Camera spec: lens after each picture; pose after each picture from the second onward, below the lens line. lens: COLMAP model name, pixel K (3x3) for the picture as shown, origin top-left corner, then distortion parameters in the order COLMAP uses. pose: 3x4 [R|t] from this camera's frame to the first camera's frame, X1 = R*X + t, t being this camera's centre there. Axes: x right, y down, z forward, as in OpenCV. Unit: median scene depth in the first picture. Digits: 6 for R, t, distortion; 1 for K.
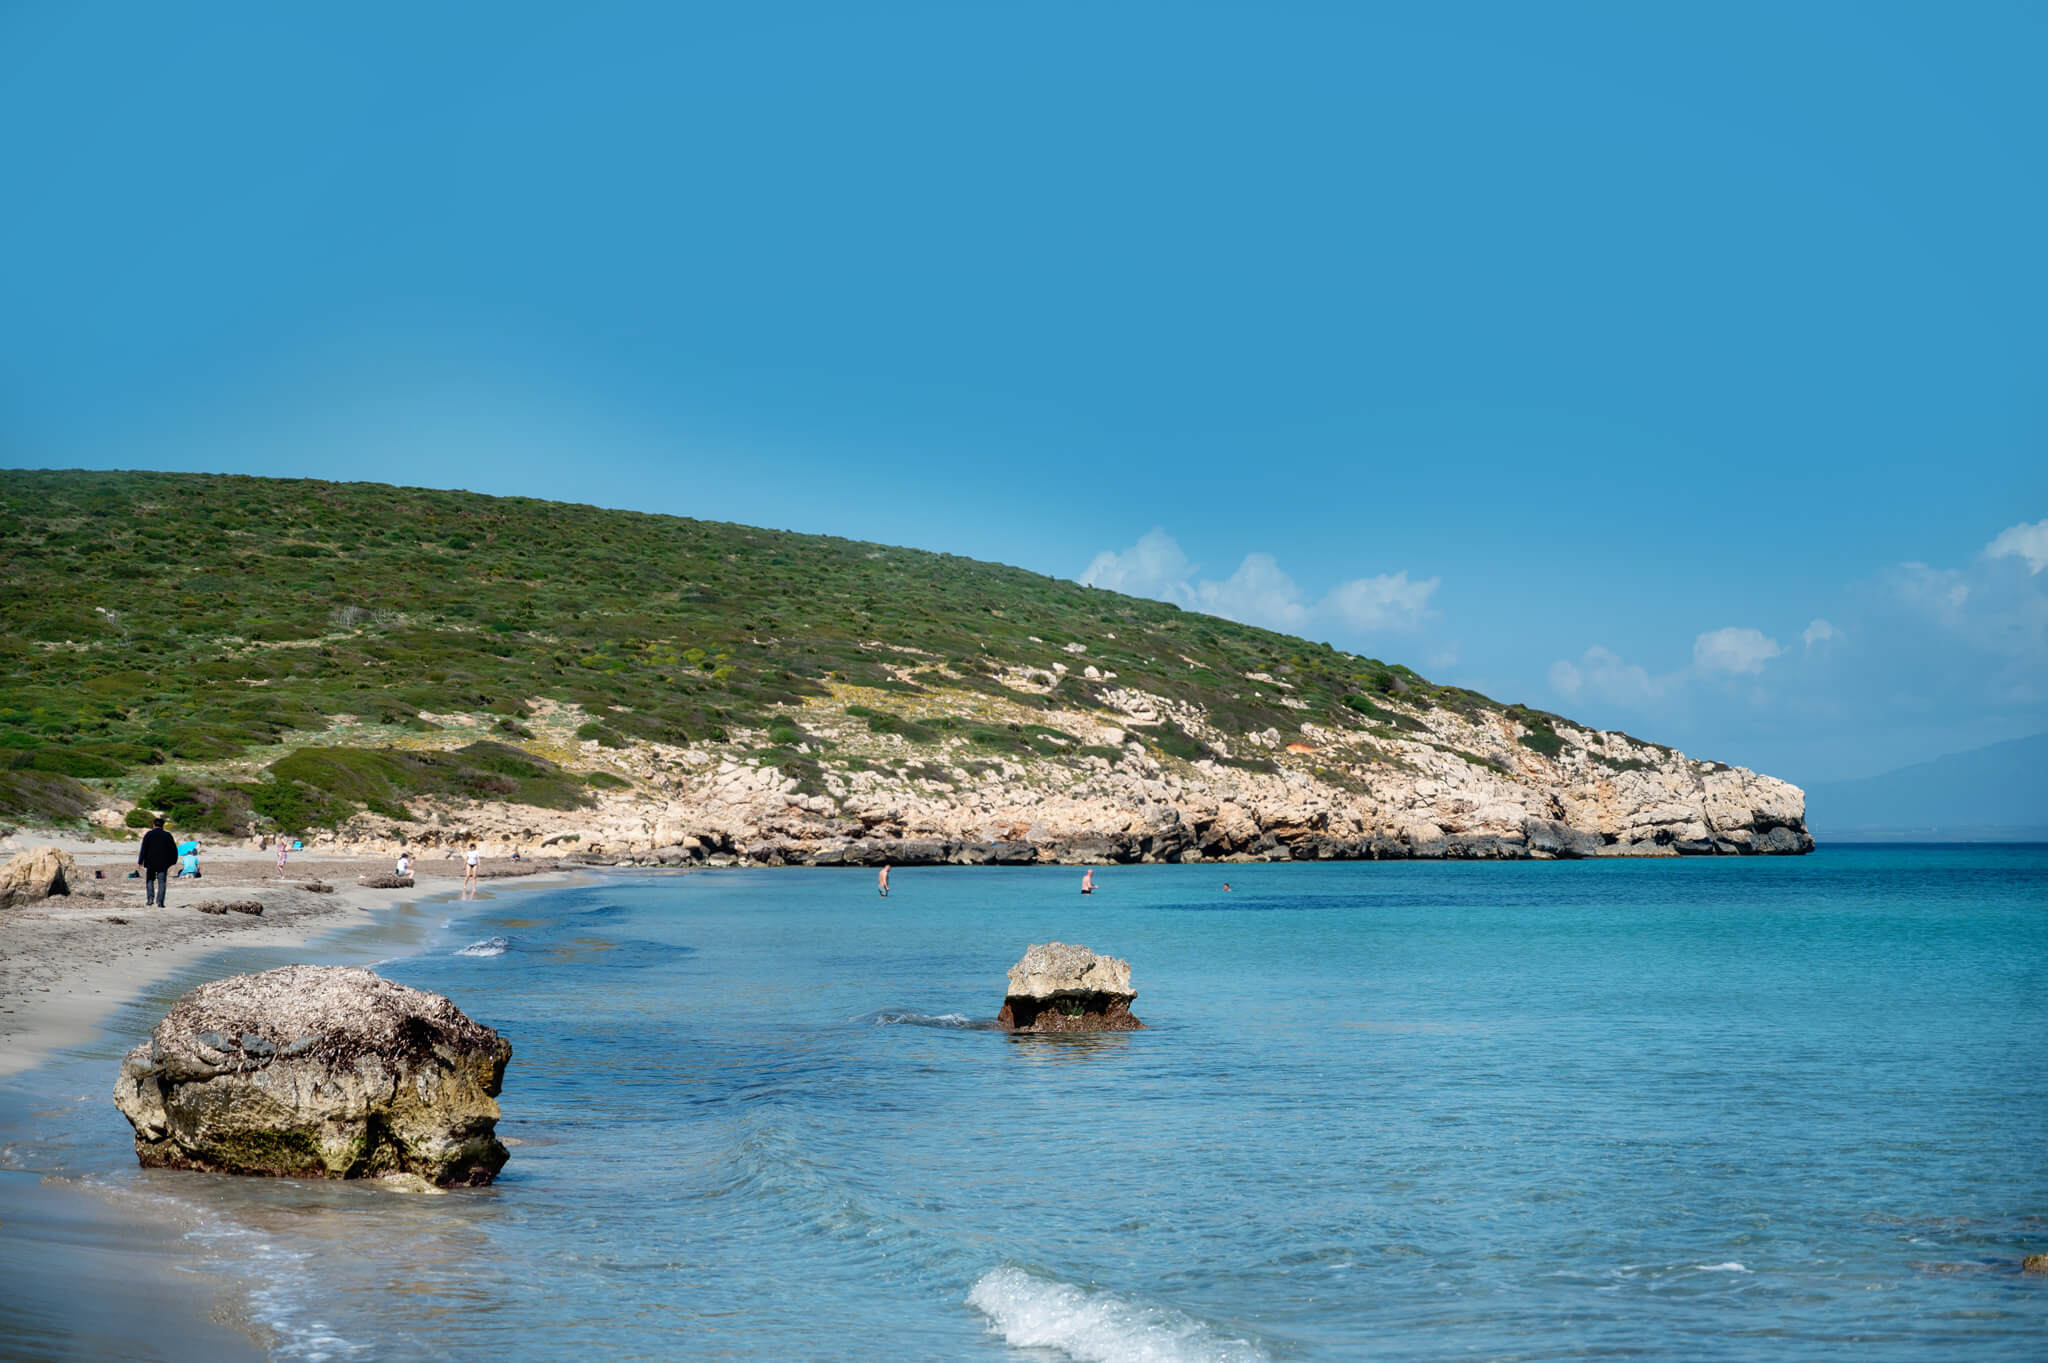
lens RADIAL K [[4125.2, 0, 1024.0], [0, 4125.2, 681.5], [0, 0, 1]] dist [0.025018, 0.000109]
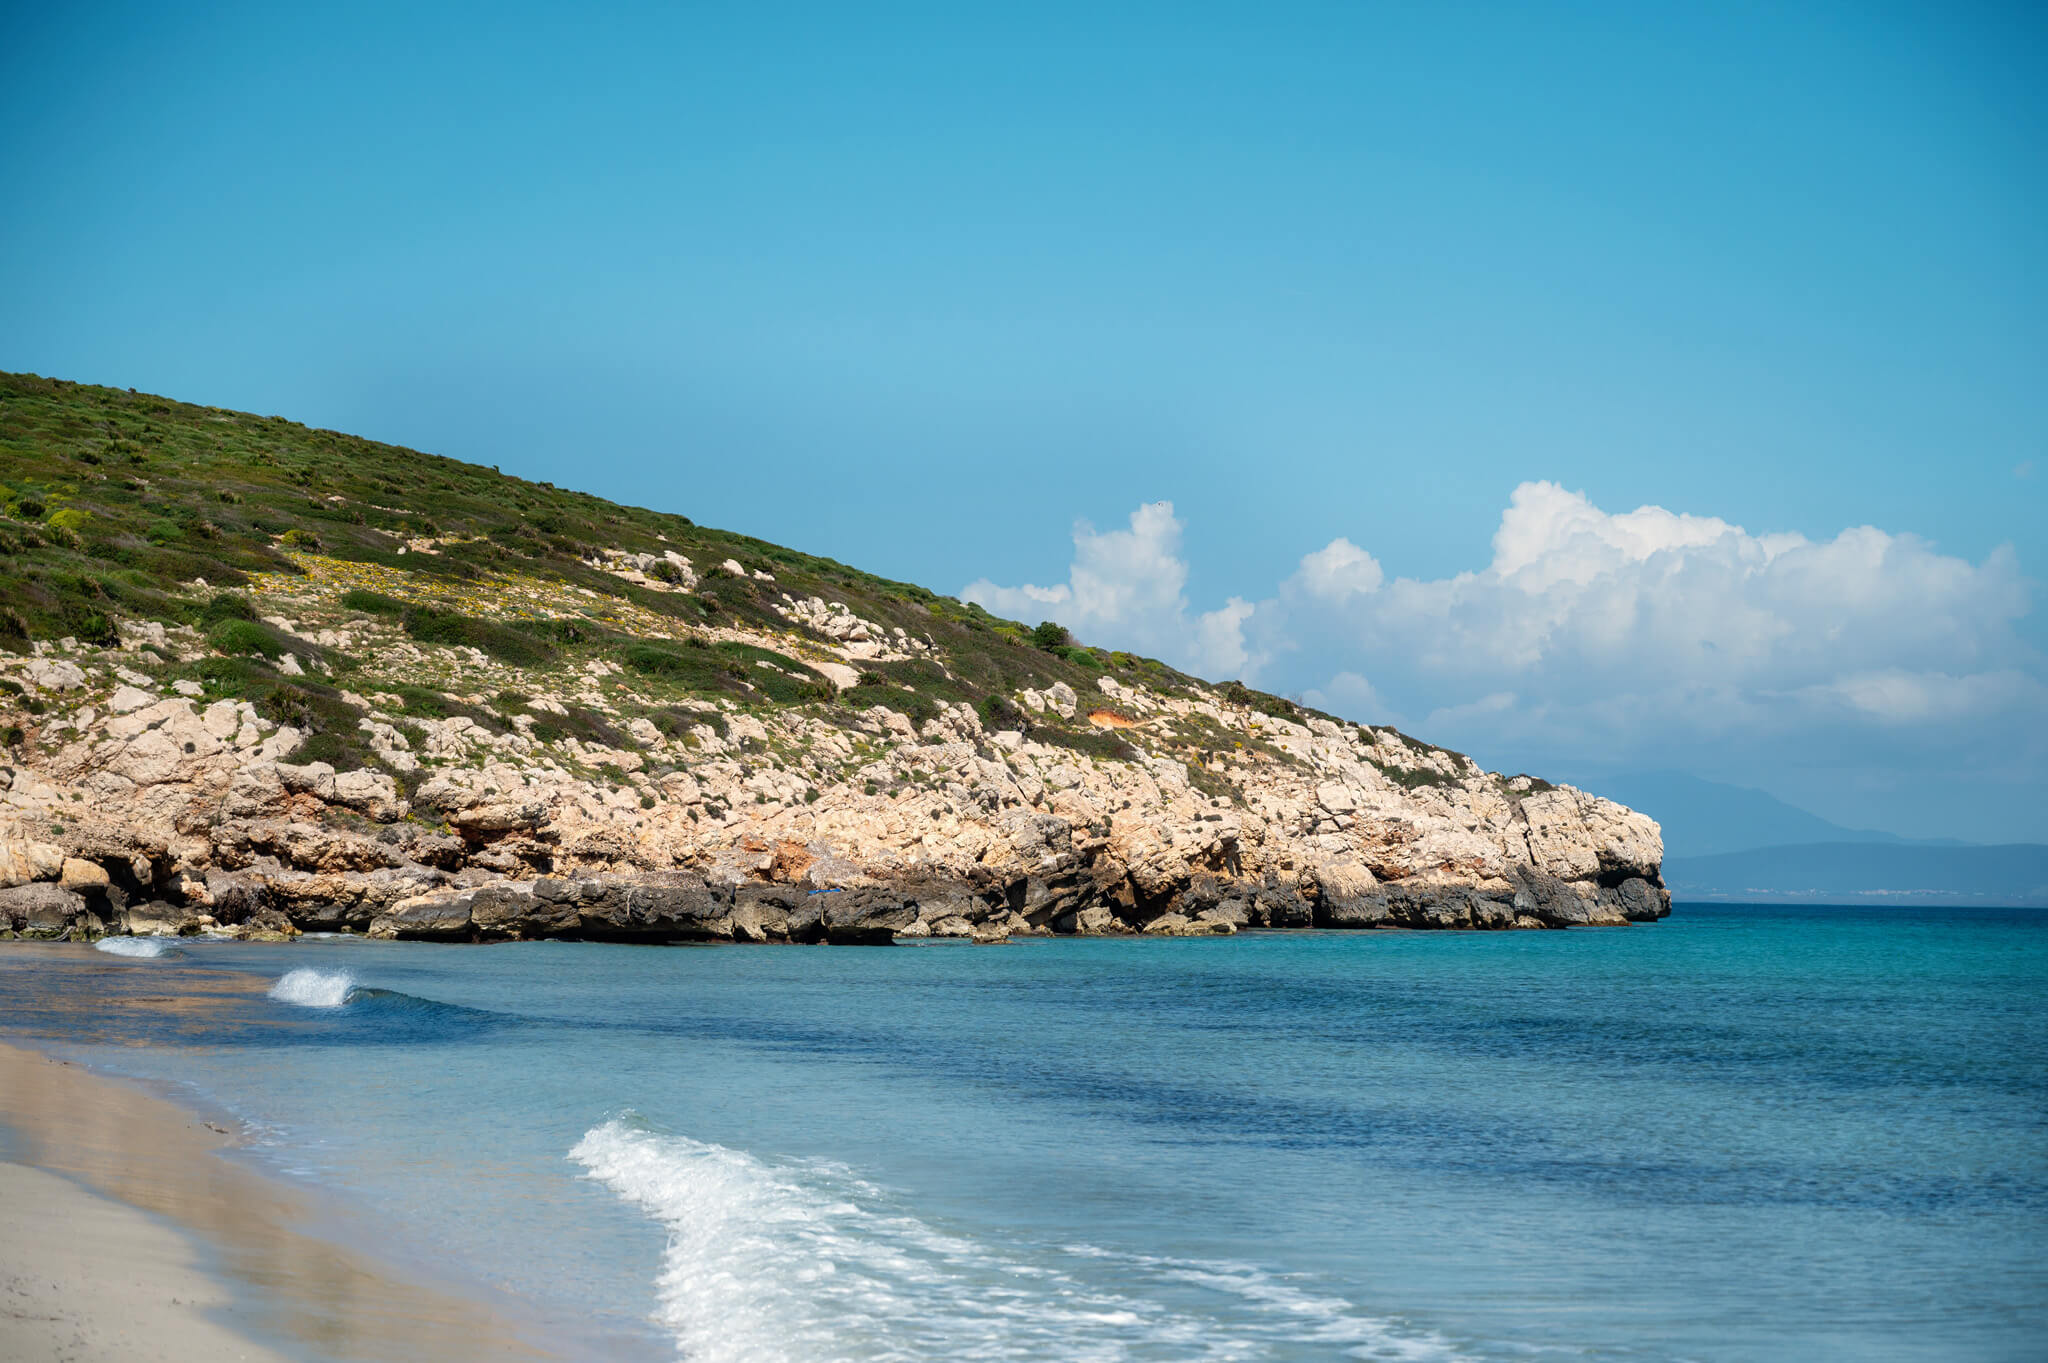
lens RADIAL K [[4125.2, 0, 1024.0], [0, 4125.2, 681.5], [0, 0, 1]] dist [0.025018, 0.000109]
pose [[0.978416, 0.026720, 0.204910, -0.066502], [-0.024600, 0.999614, -0.012889, 0.021486], [-0.205175, 0.007570, 0.978696, 0.544740]]
